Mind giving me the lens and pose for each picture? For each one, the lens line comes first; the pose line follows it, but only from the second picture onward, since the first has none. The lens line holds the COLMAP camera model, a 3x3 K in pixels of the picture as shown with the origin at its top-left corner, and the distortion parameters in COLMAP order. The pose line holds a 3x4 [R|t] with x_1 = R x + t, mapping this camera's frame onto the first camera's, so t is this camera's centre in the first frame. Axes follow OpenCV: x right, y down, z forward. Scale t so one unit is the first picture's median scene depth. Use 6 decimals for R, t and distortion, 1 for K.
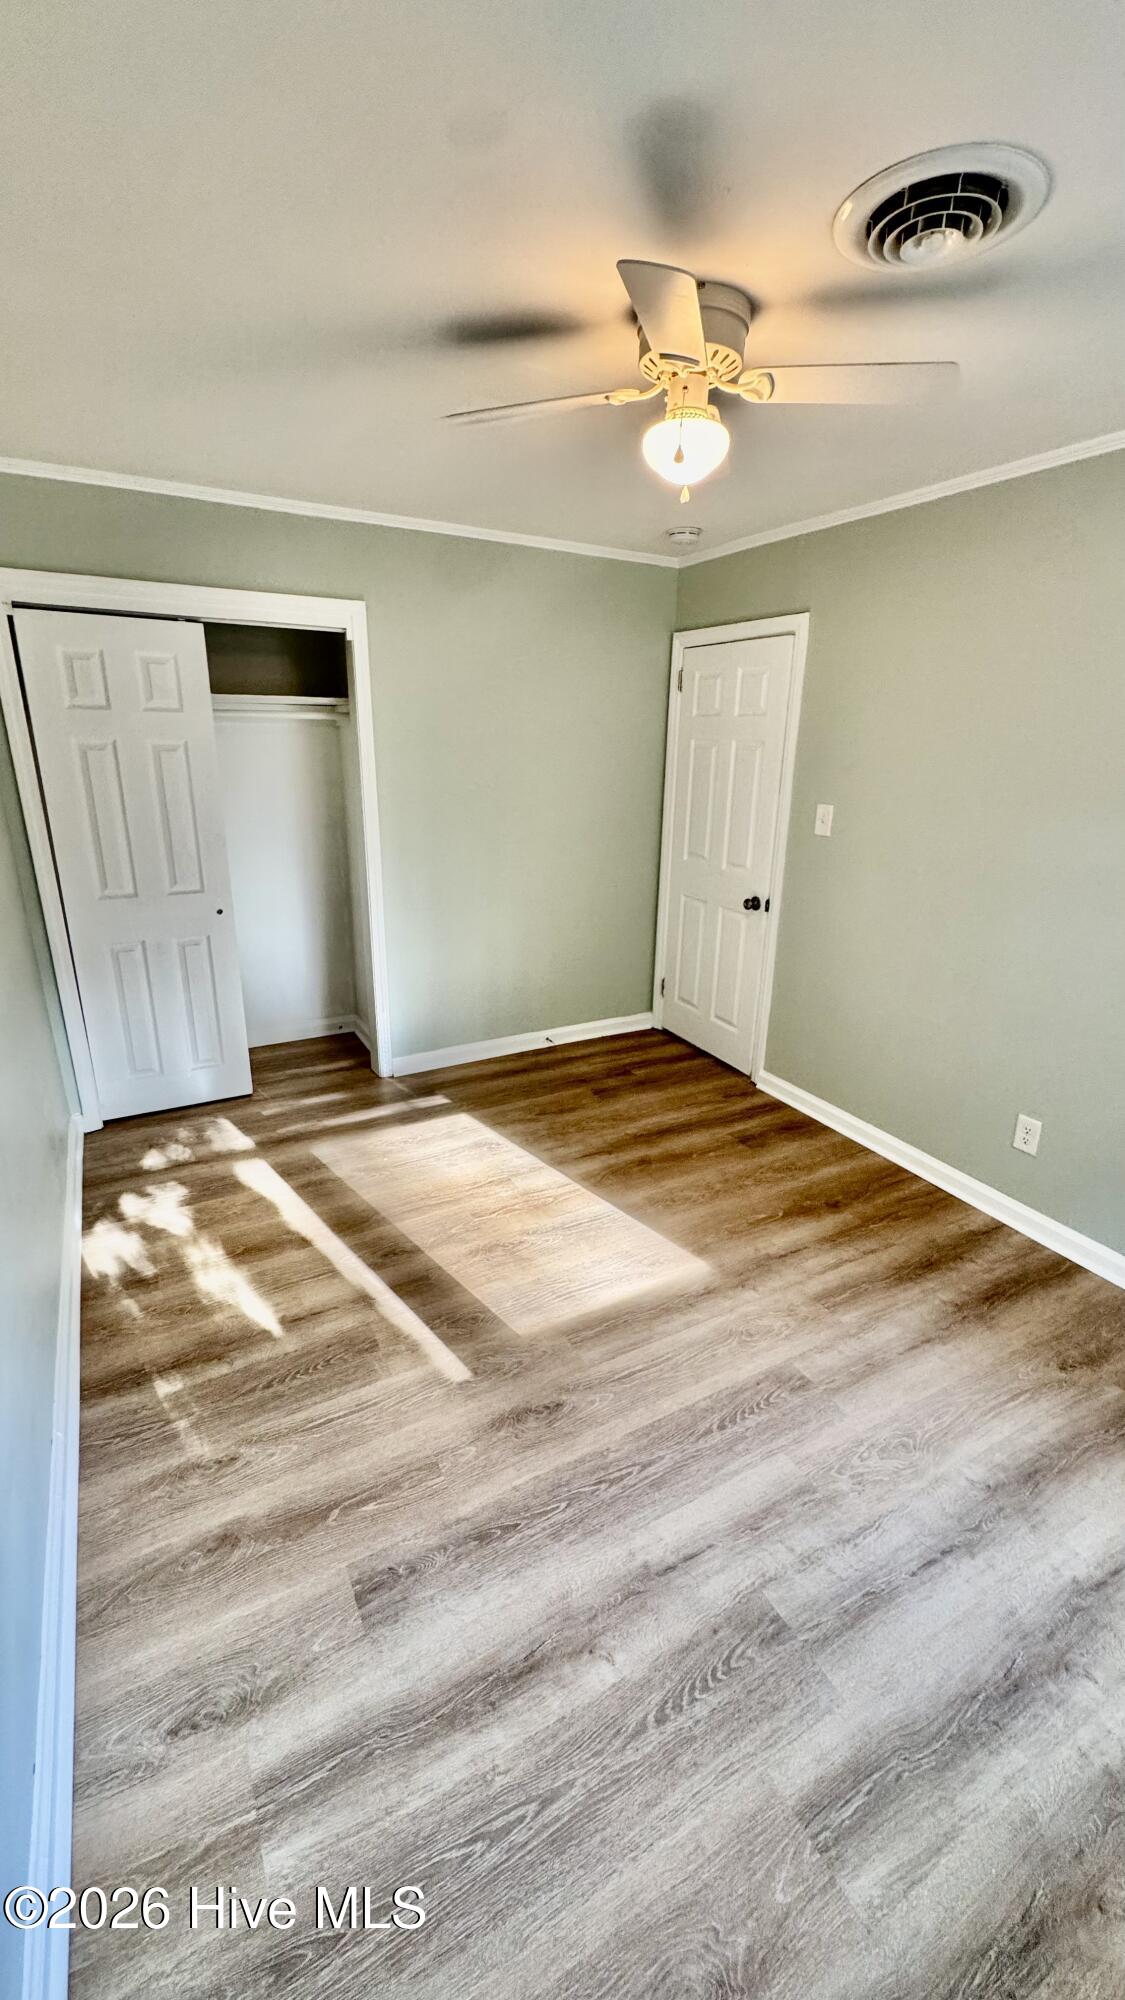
lens RADIAL K [[789.0, 0, 570.8], [0, 789.0, 992.8], [0, 0, 1]] dist [-0.010141, -0.000089]
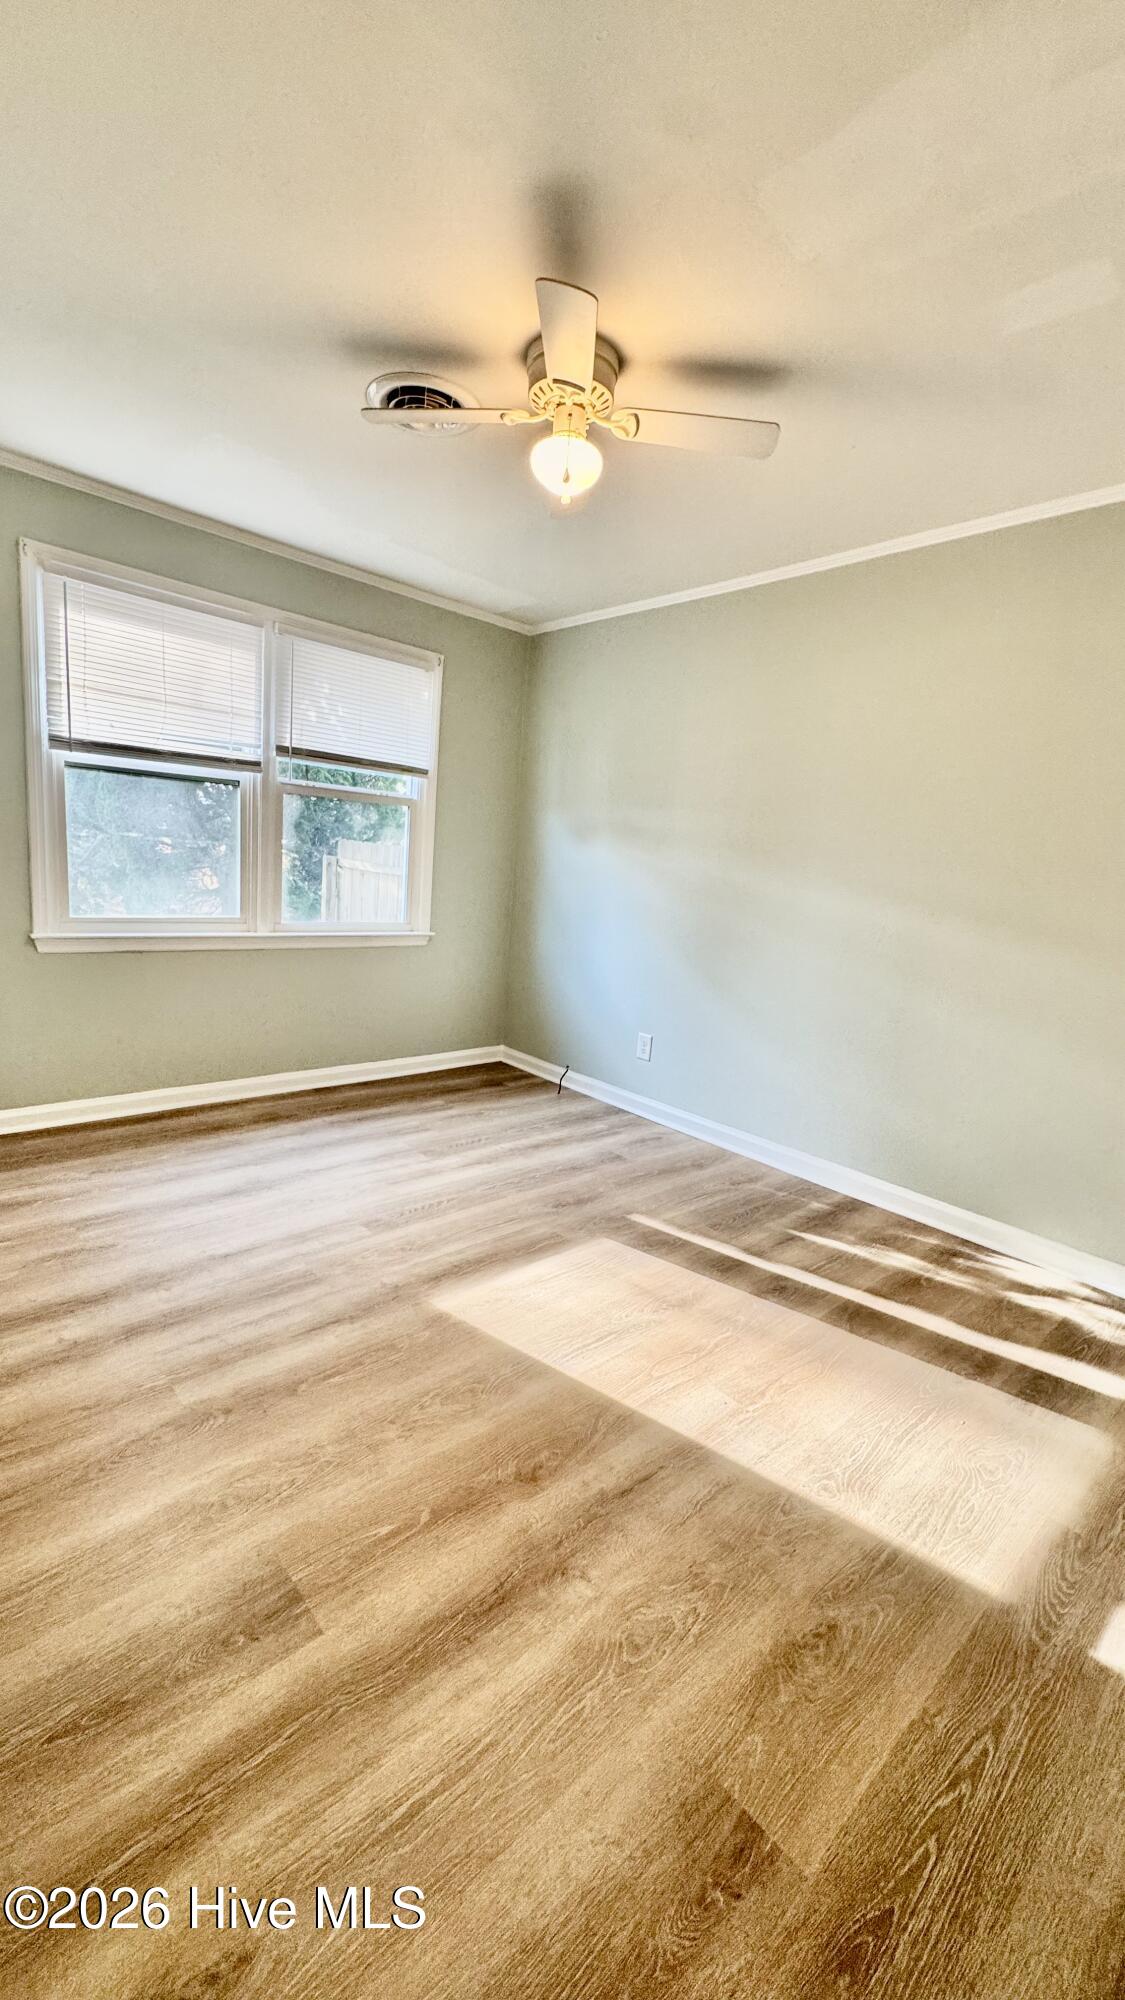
lens RADIAL K [[789.0, 0, 562.5], [0, 789.0, 996.2], [0, 0, 1]] dist [-0.010141, -0.000089]
pose [[-0.969456, -0.054352, -0.239165, 0.277485], [-0.161766, 0.874662, 0.456945, -0.375502], [0.184353, 0.481677, -0.856739, 1.703329]]
